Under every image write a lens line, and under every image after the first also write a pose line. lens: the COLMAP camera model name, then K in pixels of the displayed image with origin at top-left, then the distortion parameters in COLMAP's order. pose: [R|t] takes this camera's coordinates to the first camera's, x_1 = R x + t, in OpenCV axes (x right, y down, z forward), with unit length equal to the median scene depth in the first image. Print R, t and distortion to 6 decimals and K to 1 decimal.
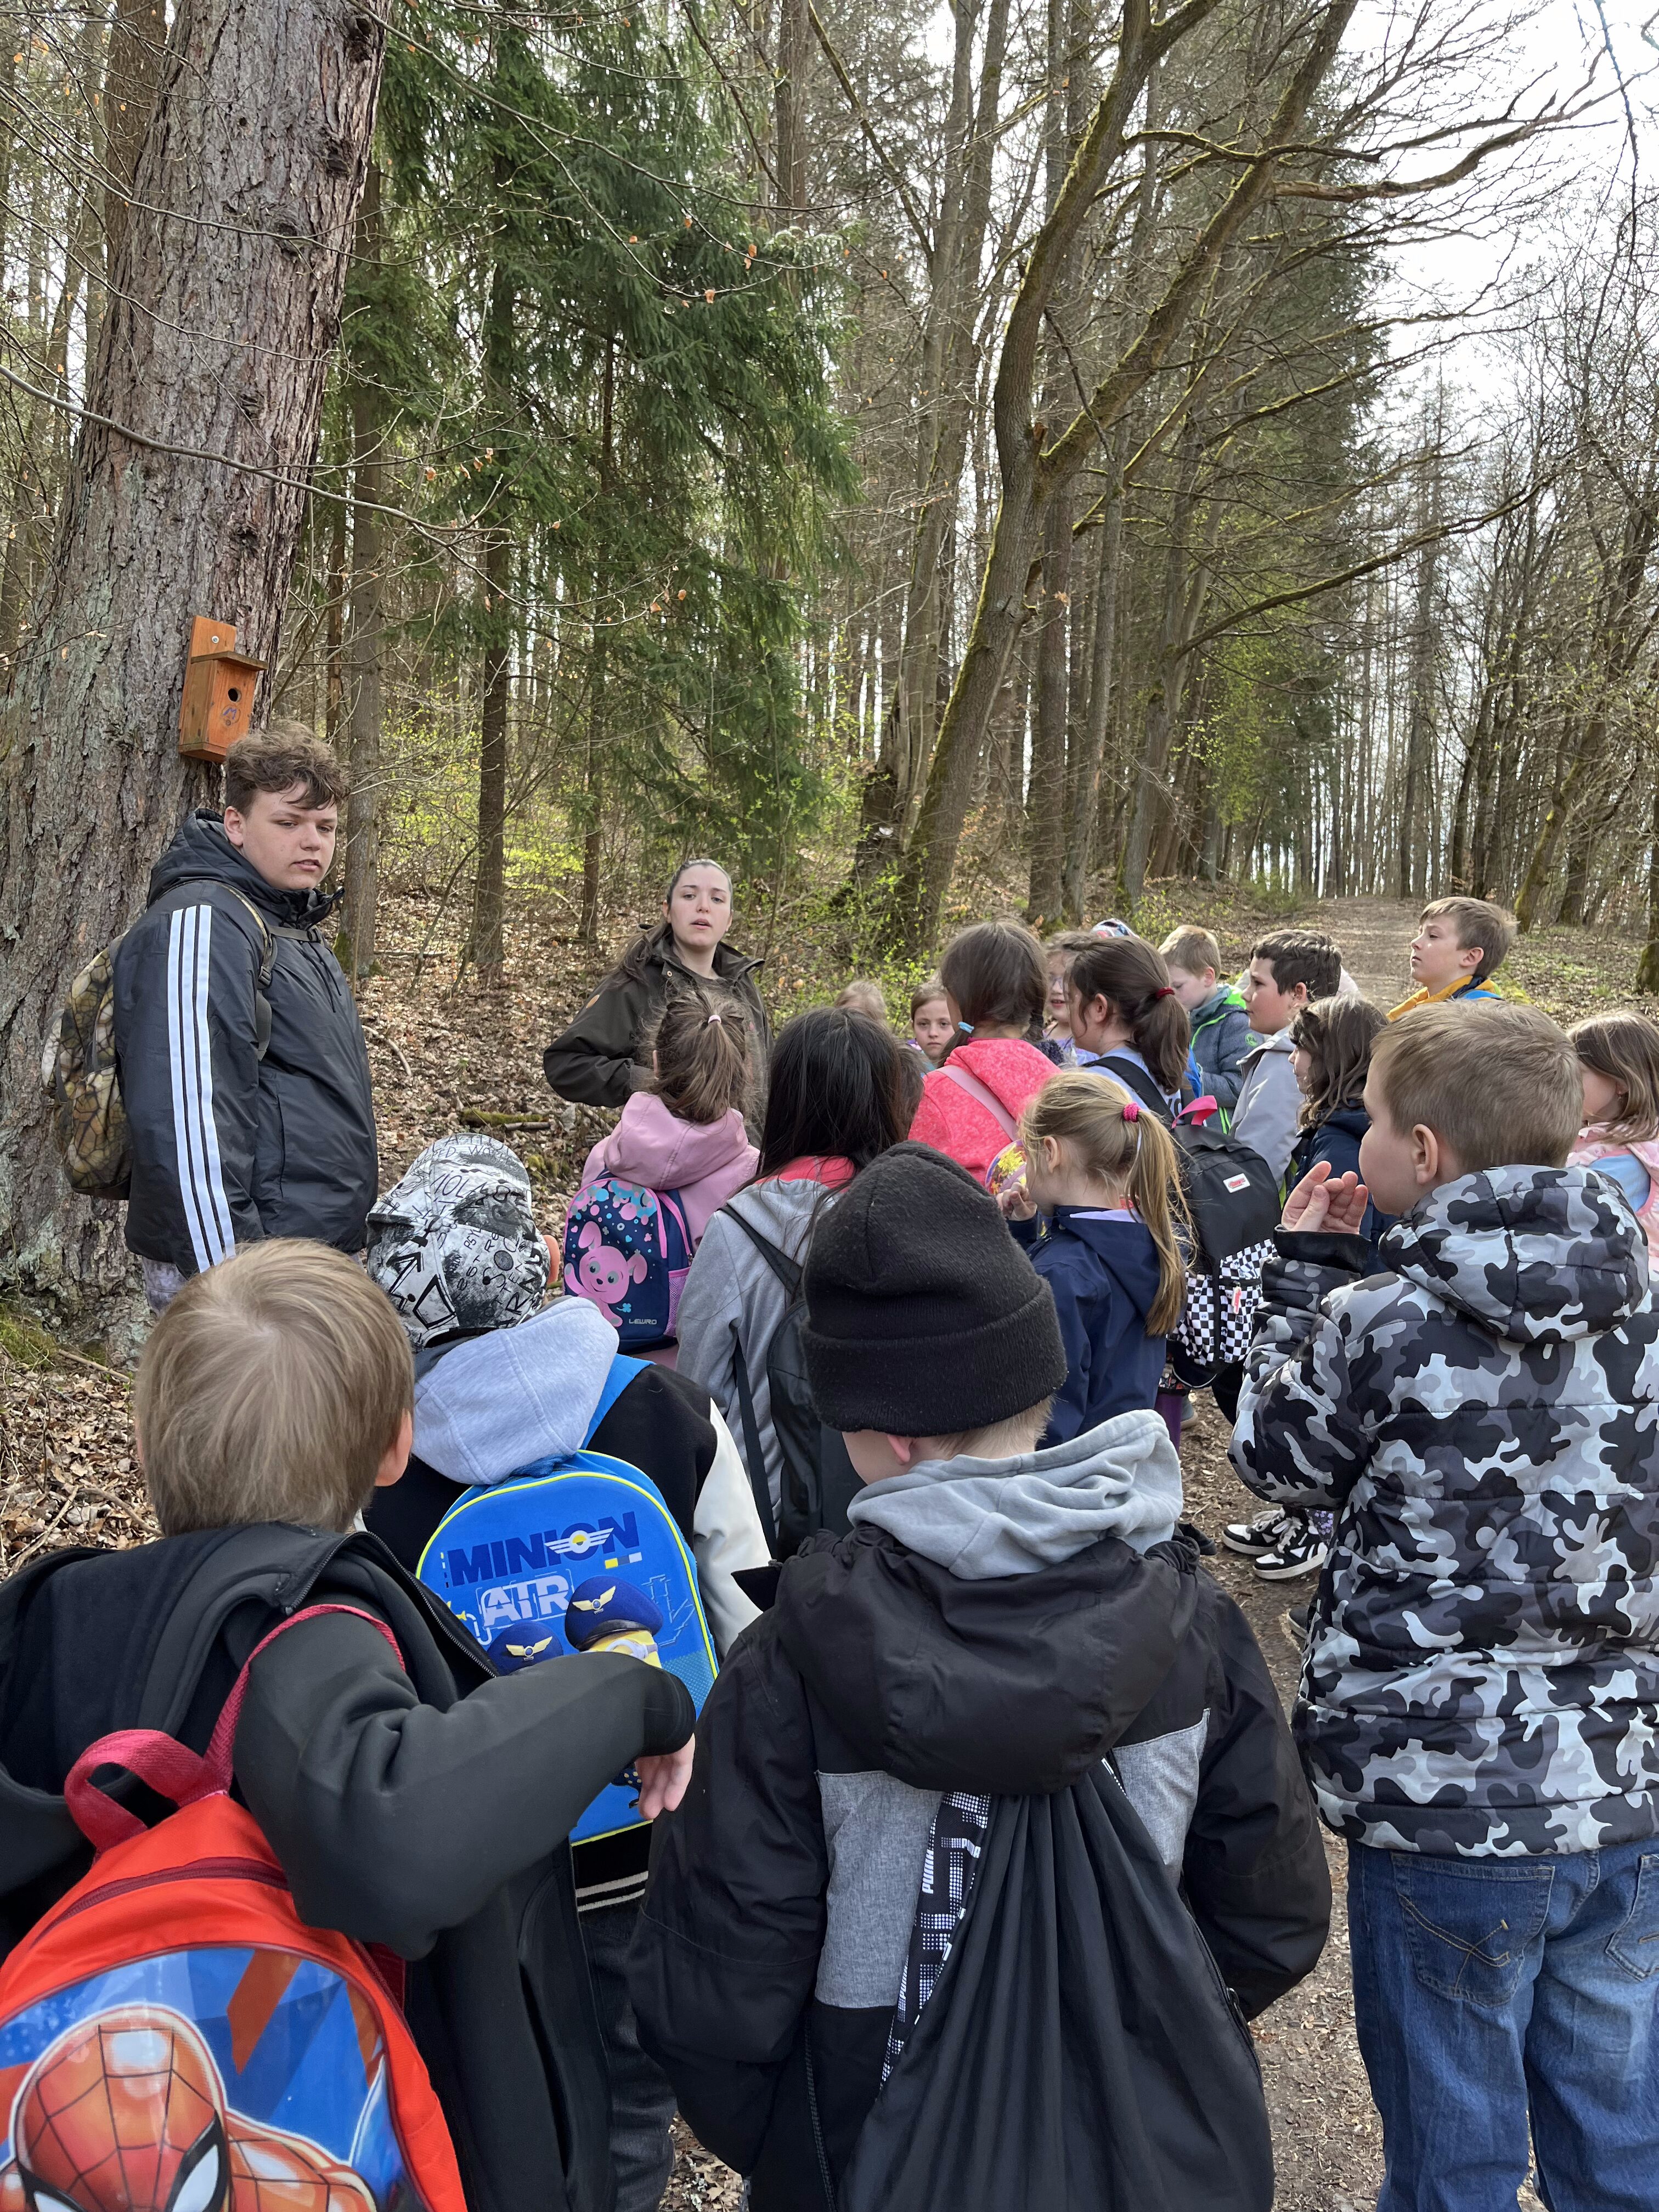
lens RADIAL K [[1691.4, 0, 859.8], [0, 1691.4, 1104.2], [0, 0, 1]] dist [0.048215, -0.073479]
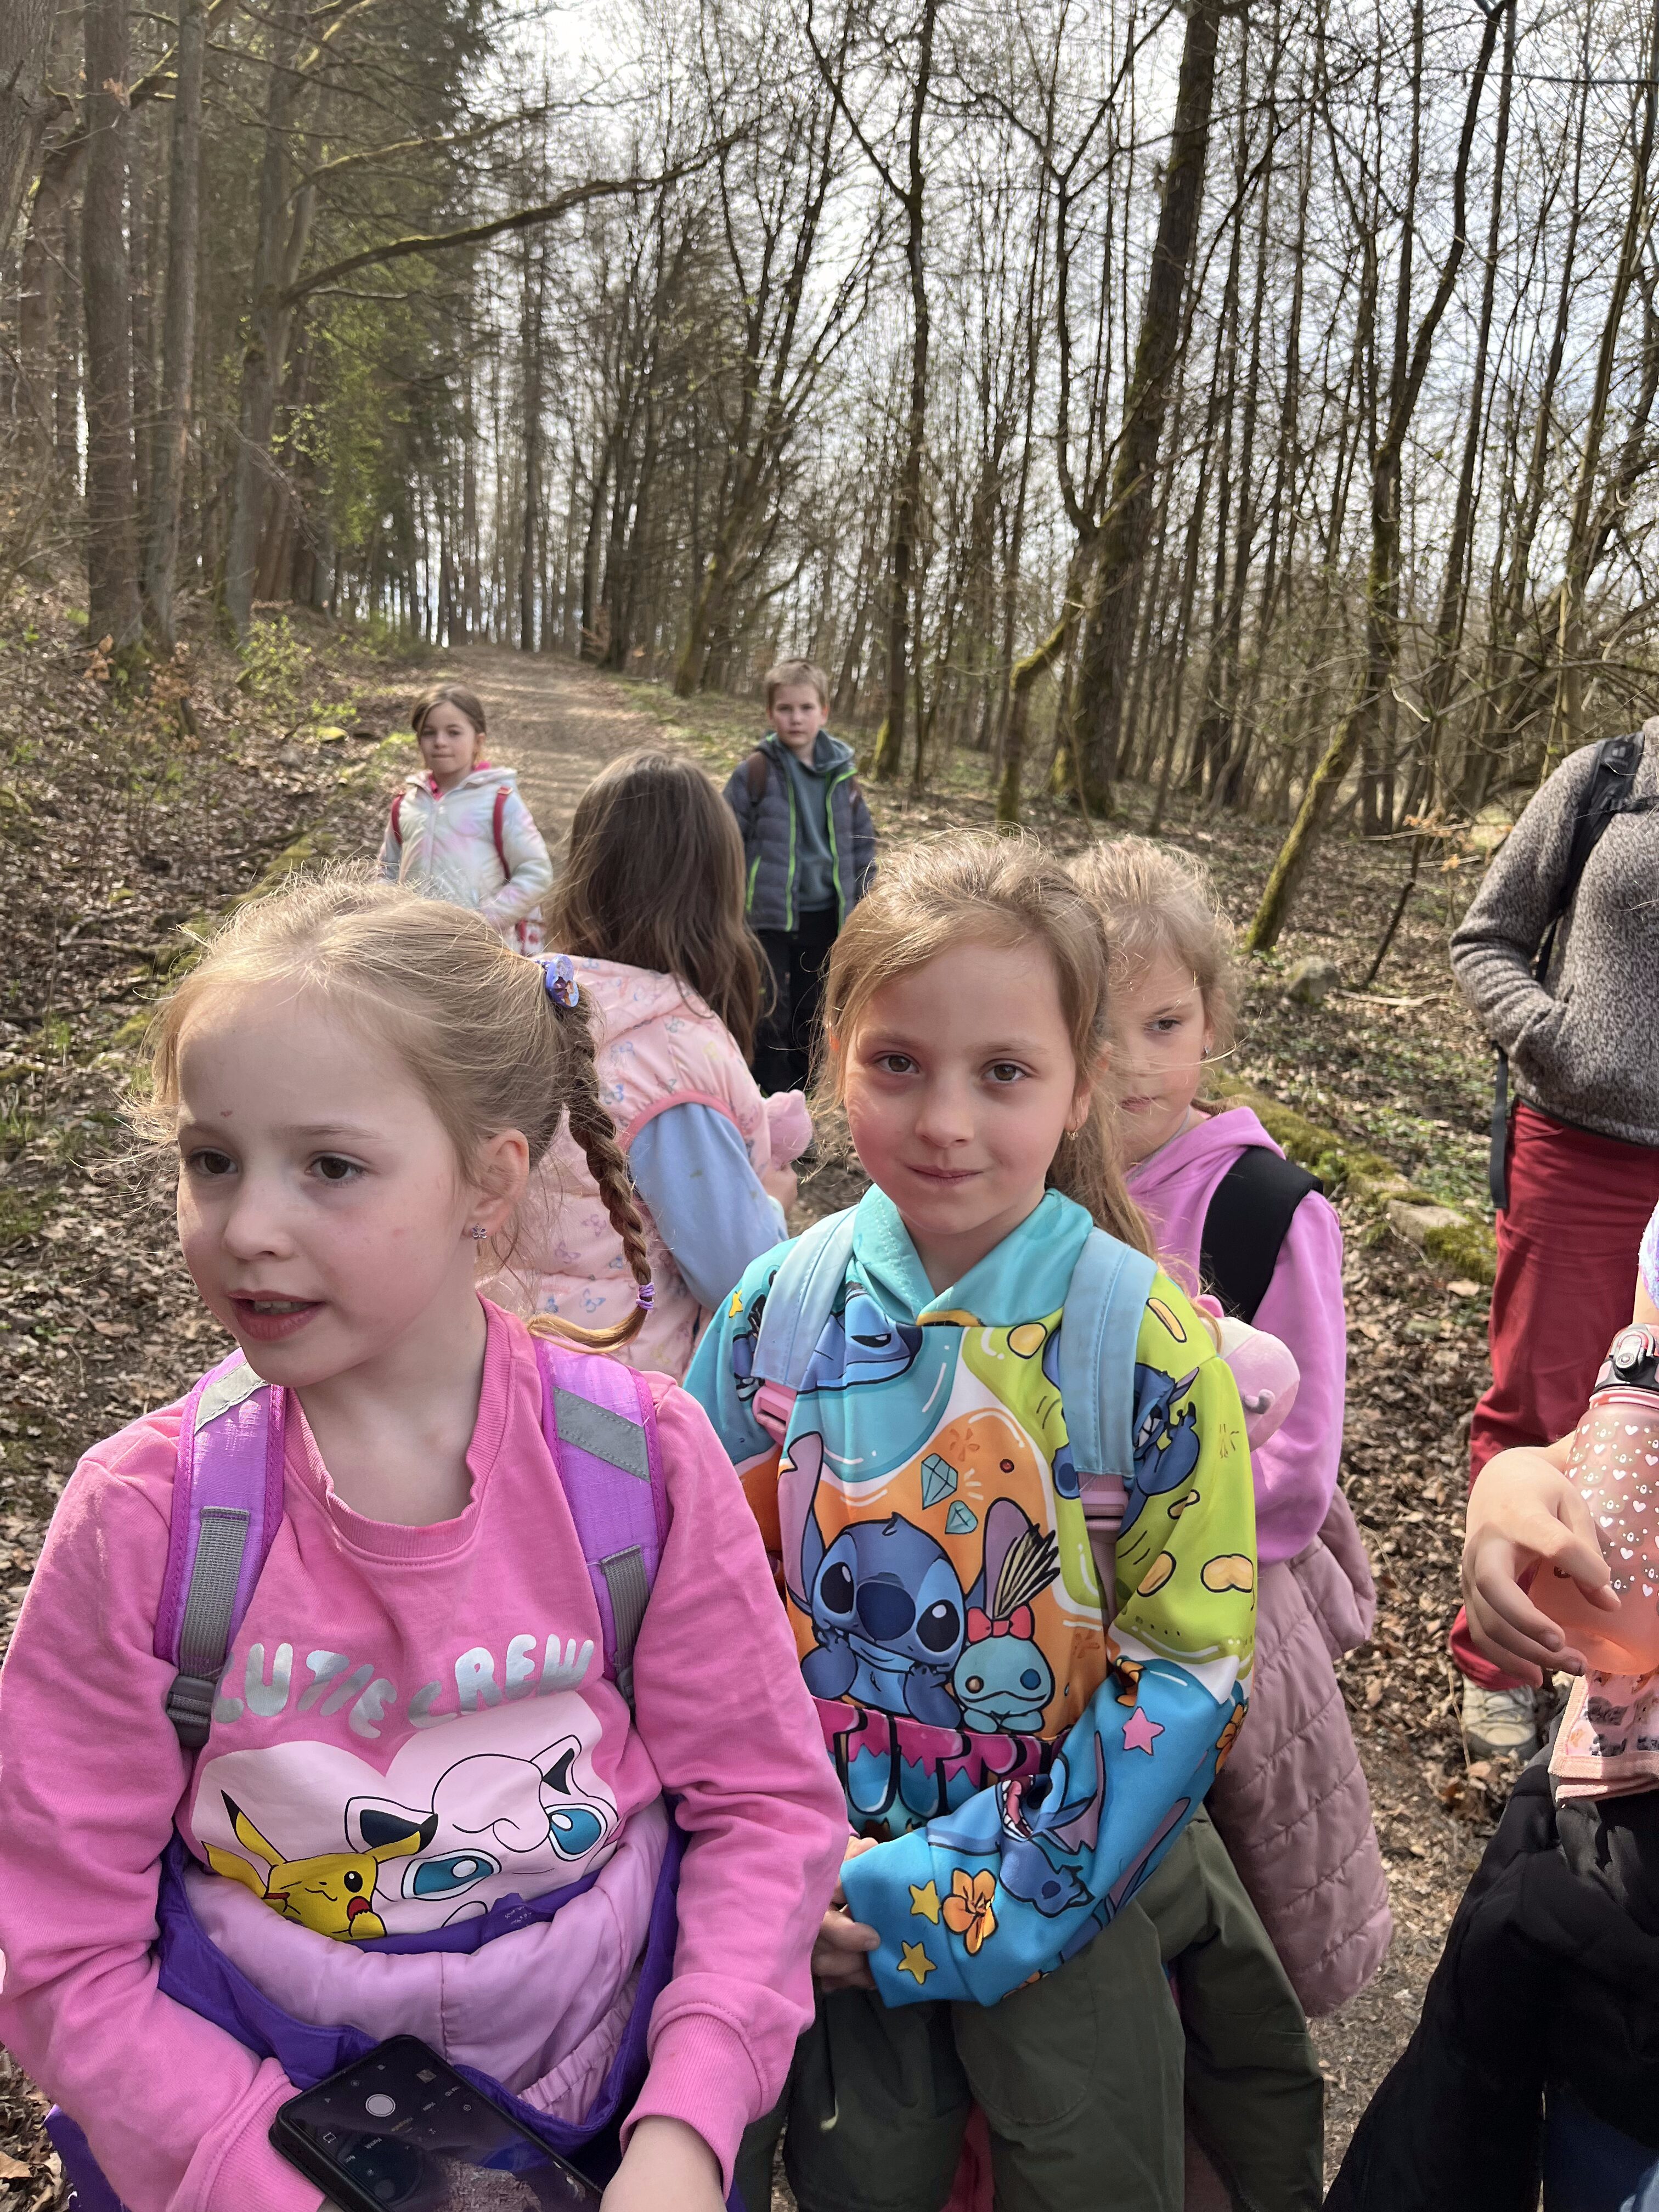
lens RADIAL K [[1660.7, 0, 845.2], [0, 1660.7, 1115.6], [0, 0, 1]] dist [0.051832, -0.074150]
pose [[0.872656, -0.068403, 0.483521, 0.039204], [-0.007354, 0.988188, 0.153071, -0.038562], [-0.488280, -0.137134, 0.861845, 0.366451]]
